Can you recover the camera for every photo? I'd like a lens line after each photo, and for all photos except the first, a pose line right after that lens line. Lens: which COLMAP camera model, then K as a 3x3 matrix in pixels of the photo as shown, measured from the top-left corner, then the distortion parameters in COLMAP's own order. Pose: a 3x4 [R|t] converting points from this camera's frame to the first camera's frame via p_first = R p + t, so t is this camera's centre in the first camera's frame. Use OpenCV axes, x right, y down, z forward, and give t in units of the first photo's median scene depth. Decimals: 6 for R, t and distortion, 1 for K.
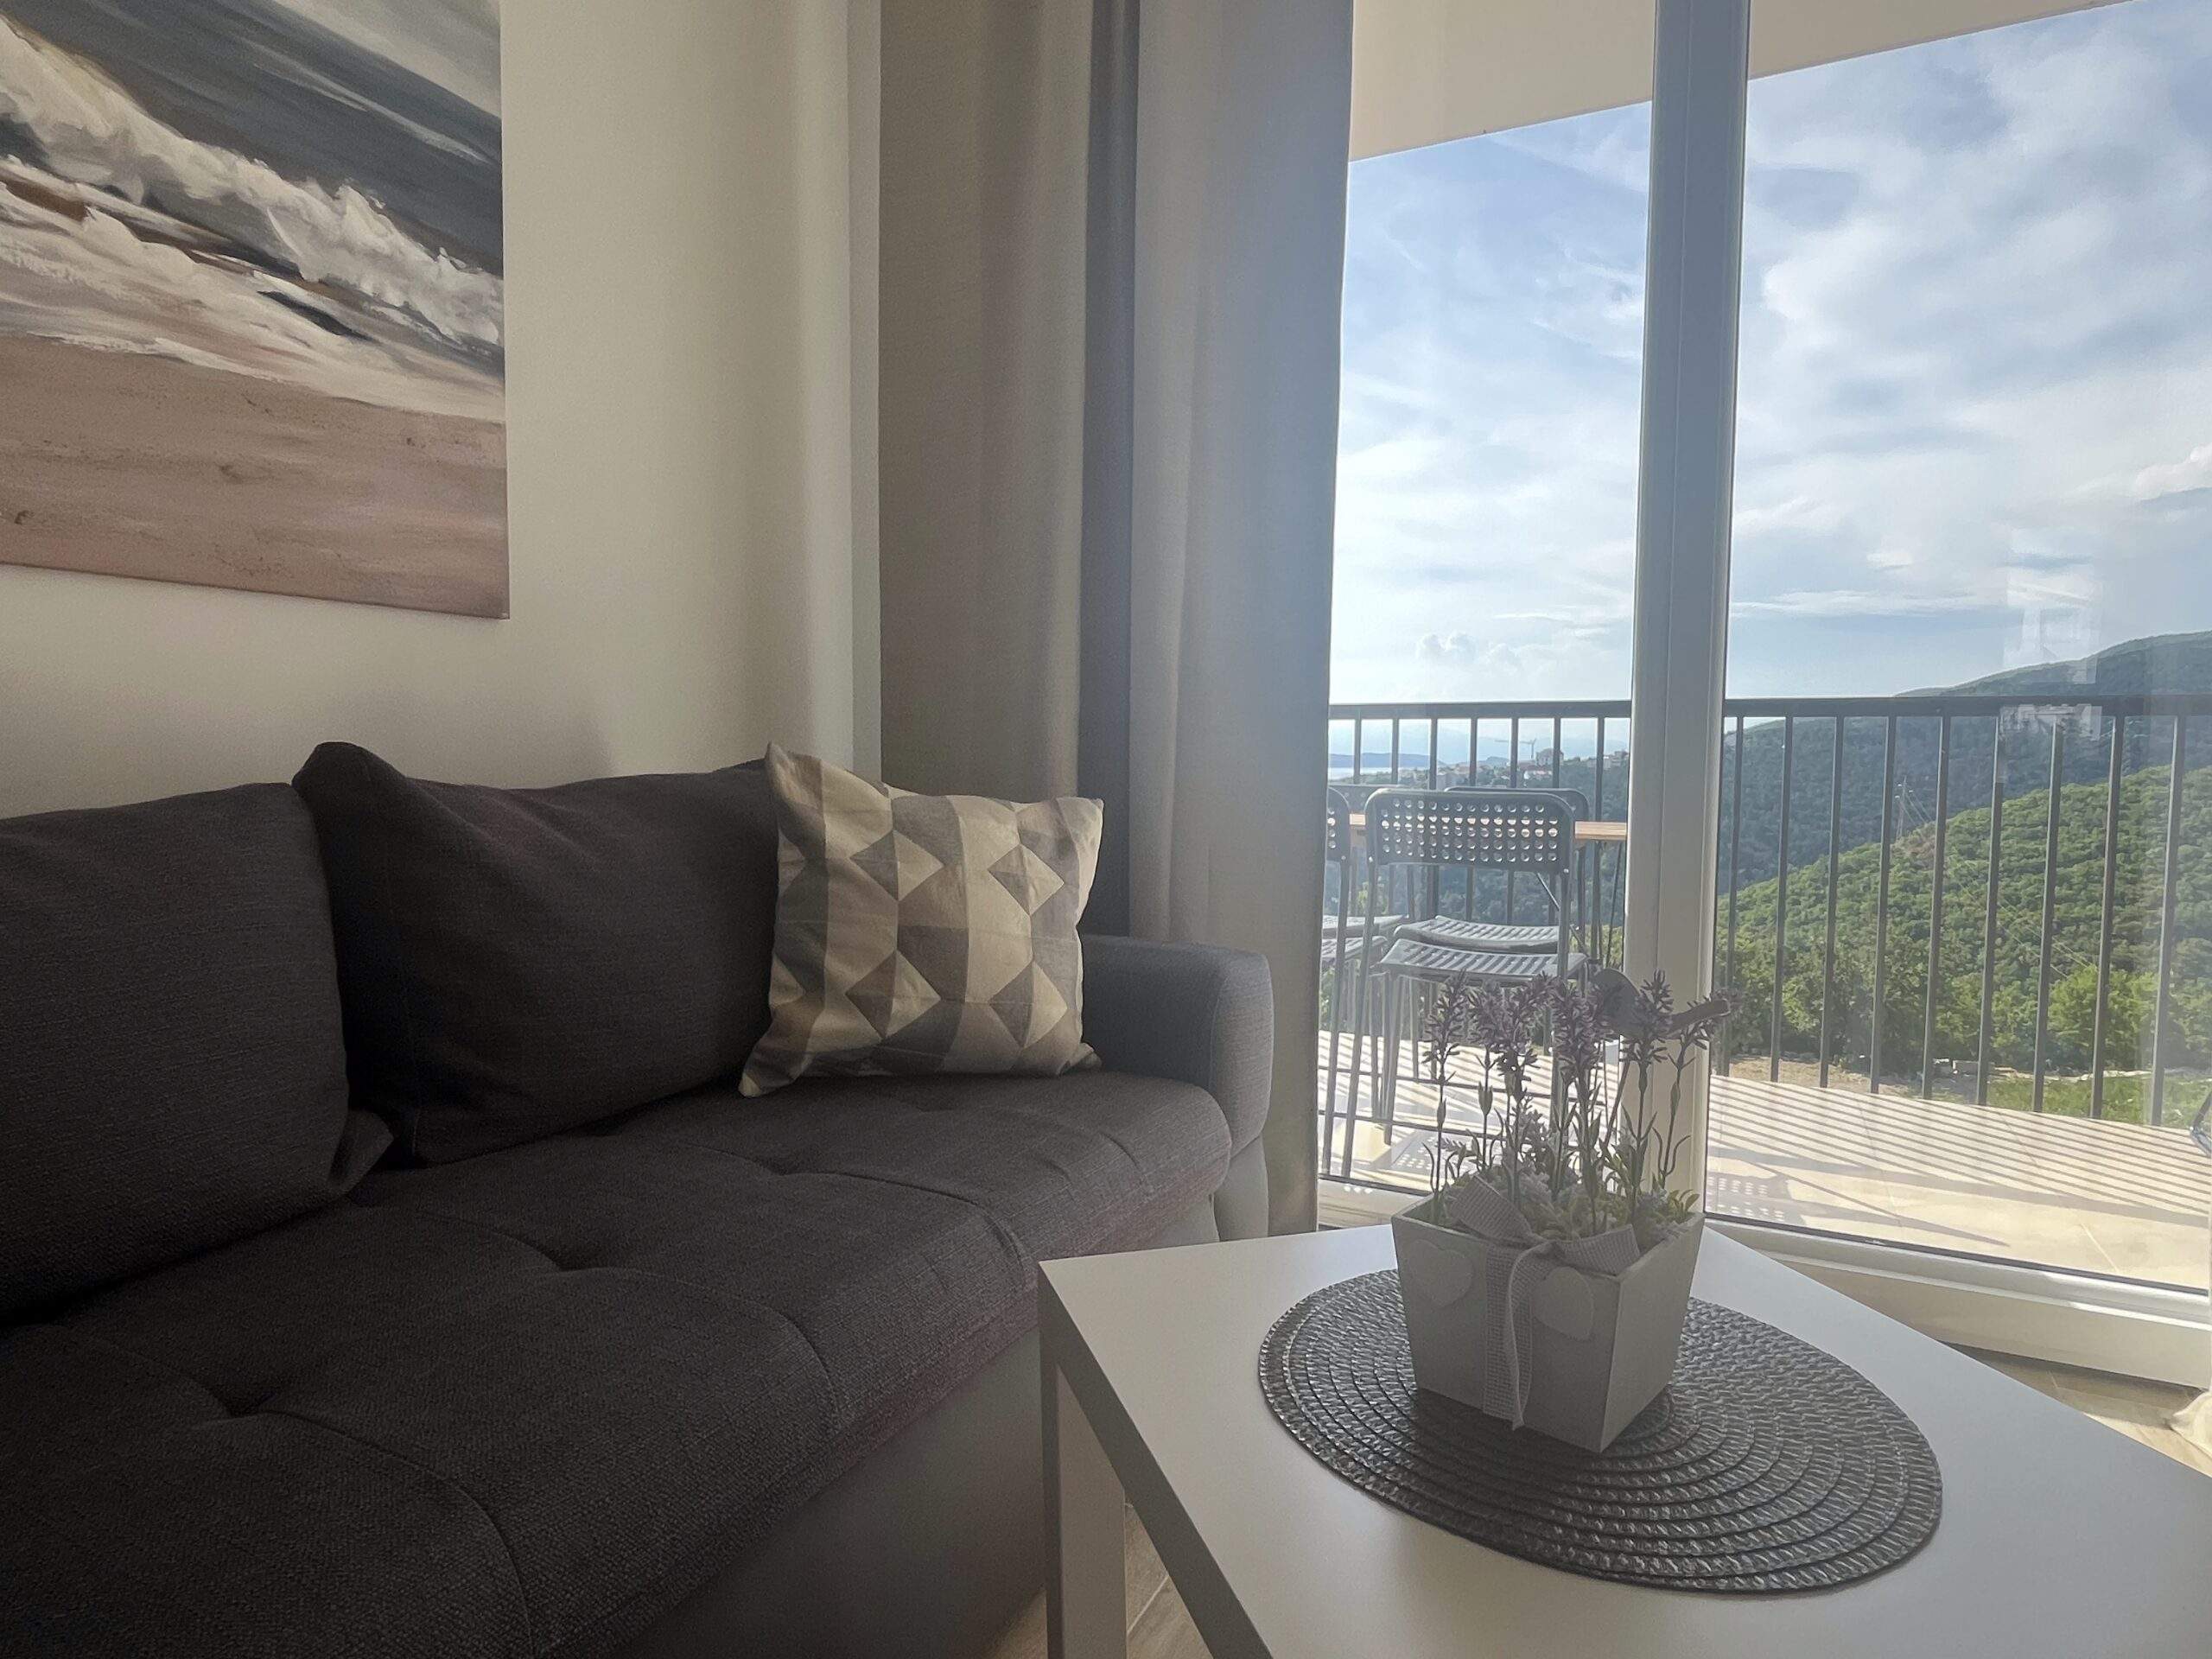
lens RADIAL K [[1283.8, 0, 1106.0], [0, 1283.8, 829.5], [0, 0, 1]] dist [-0.007228, 0.000742]
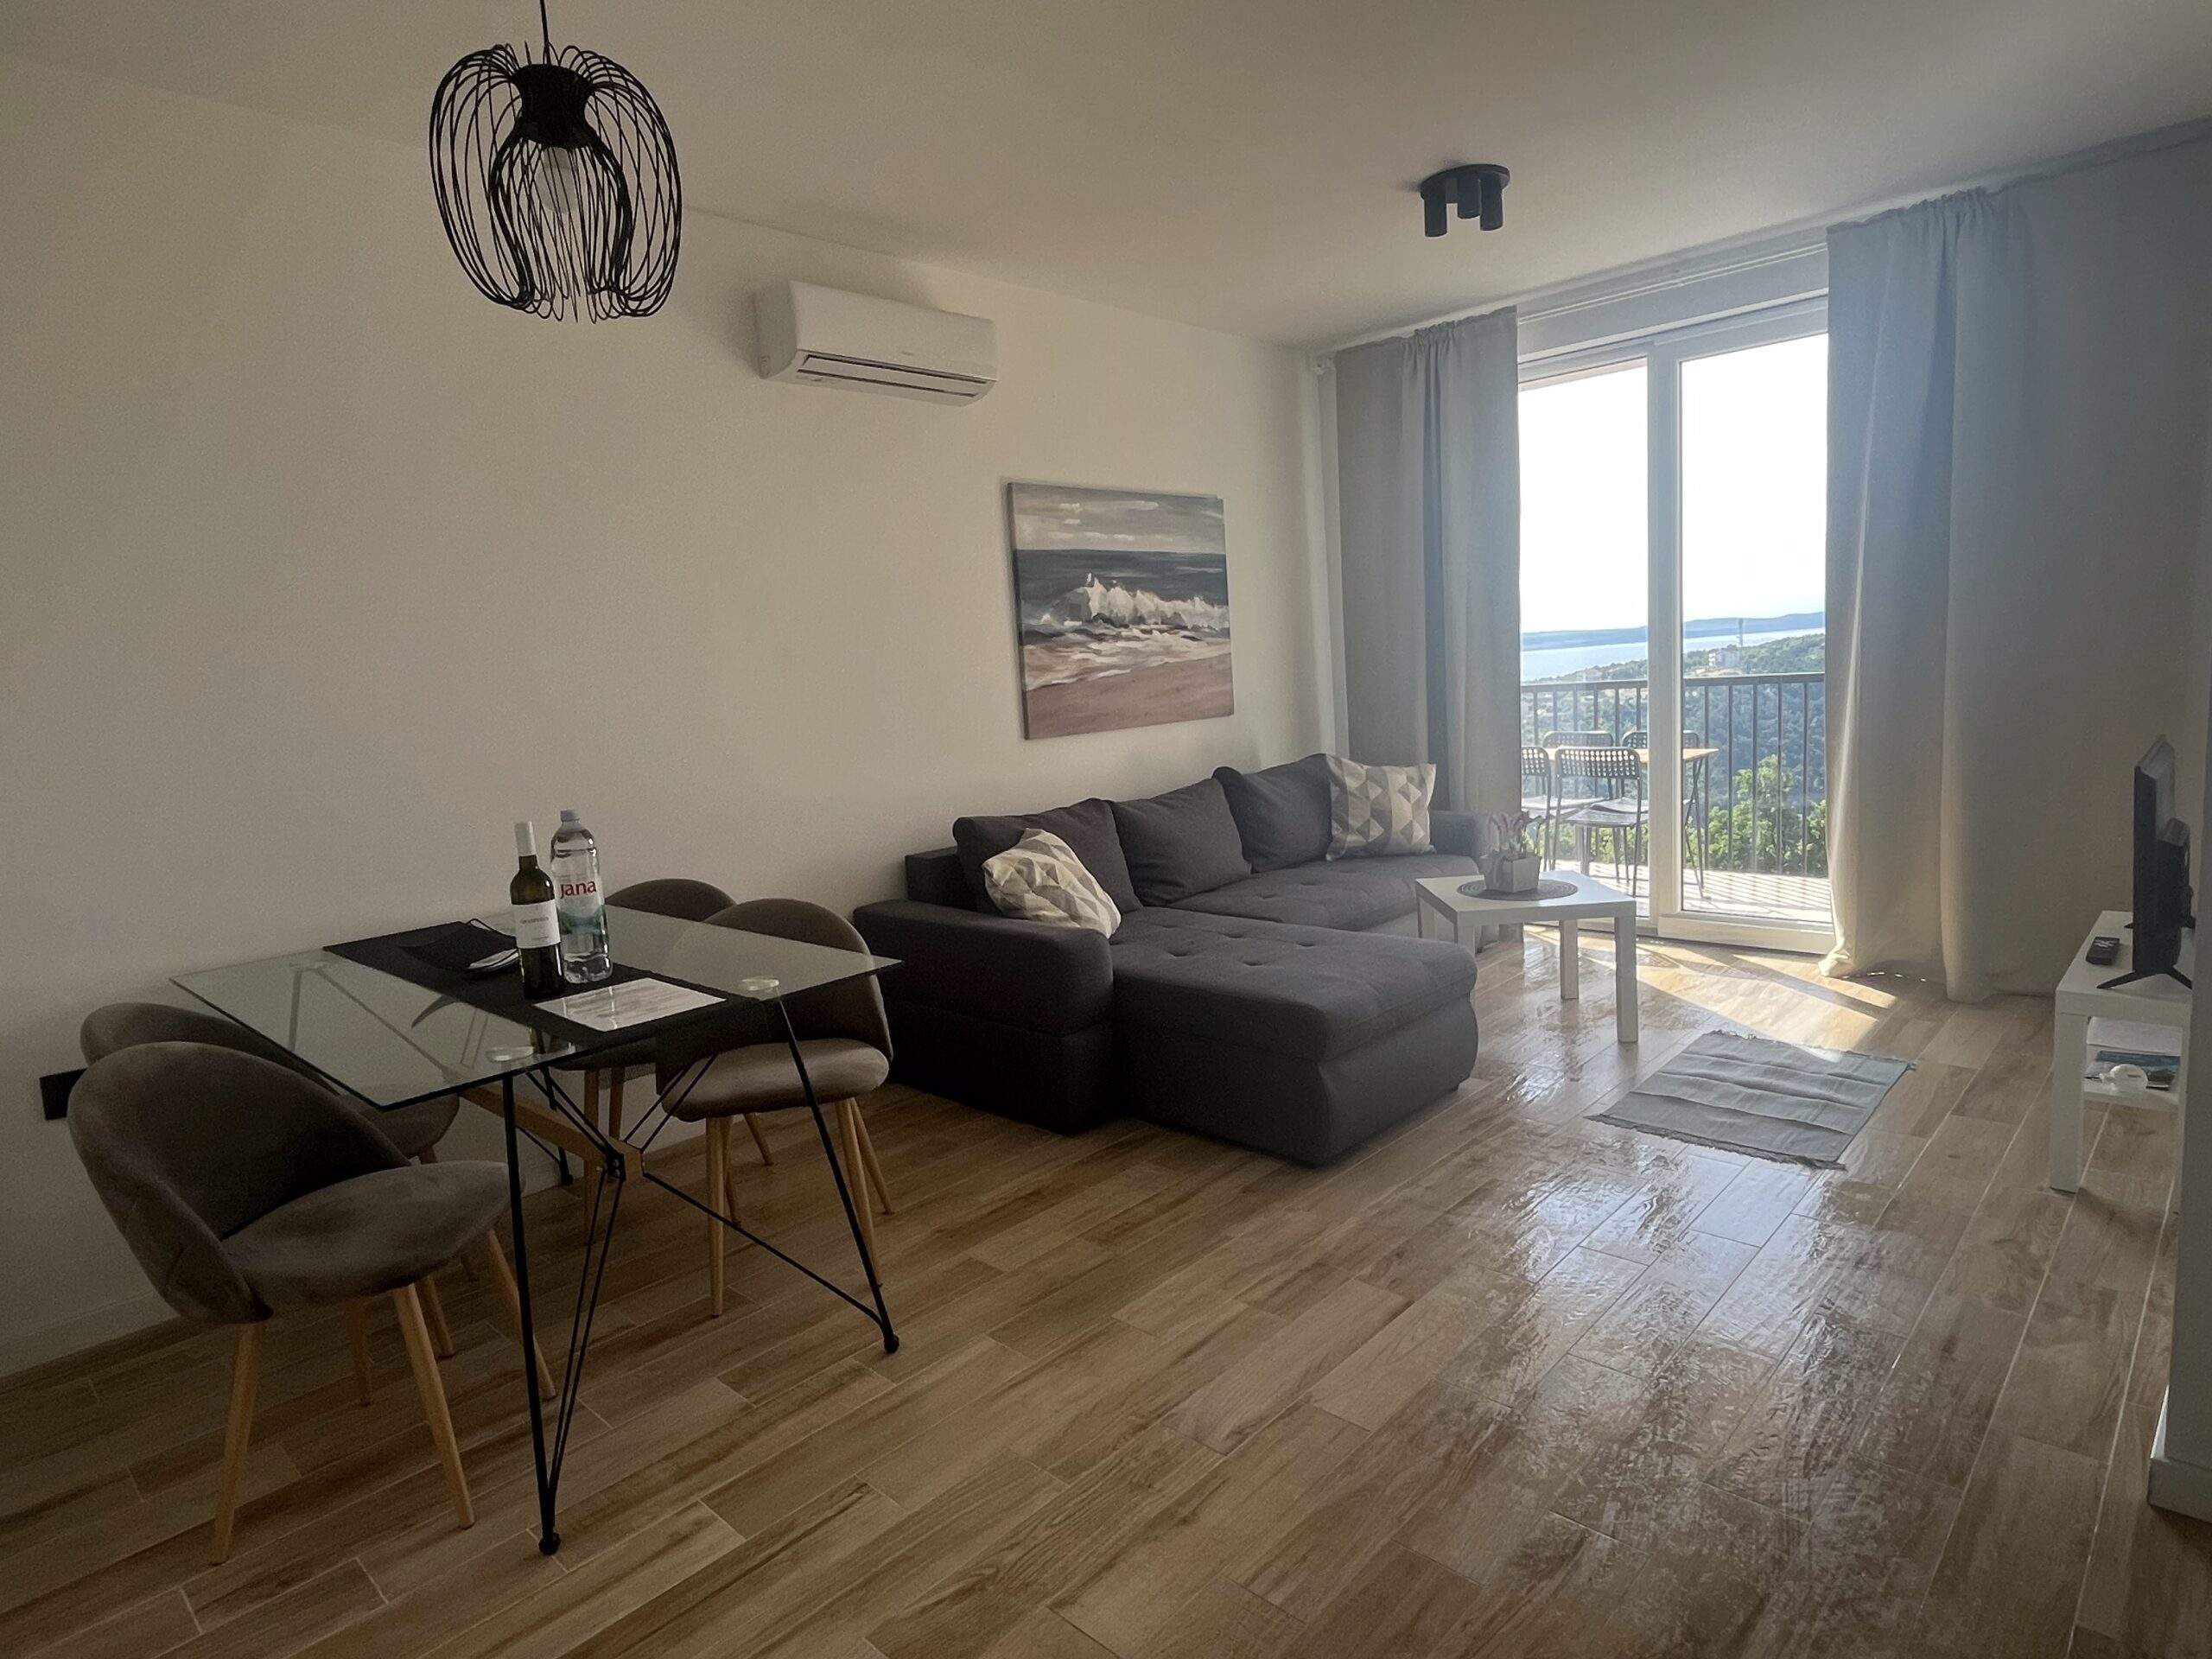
lens RADIAL K [[1245.0, 0, 1106.0], [0, 1245.0, 829.5], [0, 0, 1]] dist [0.002384, -0.000615]
pose [[0.953601, -0.031702, -0.299399, 0.141961], [0.056306, 0.995674, 0.073910, -0.143329], [0.295761, -0.087339, 0.951261, -2.188124]]
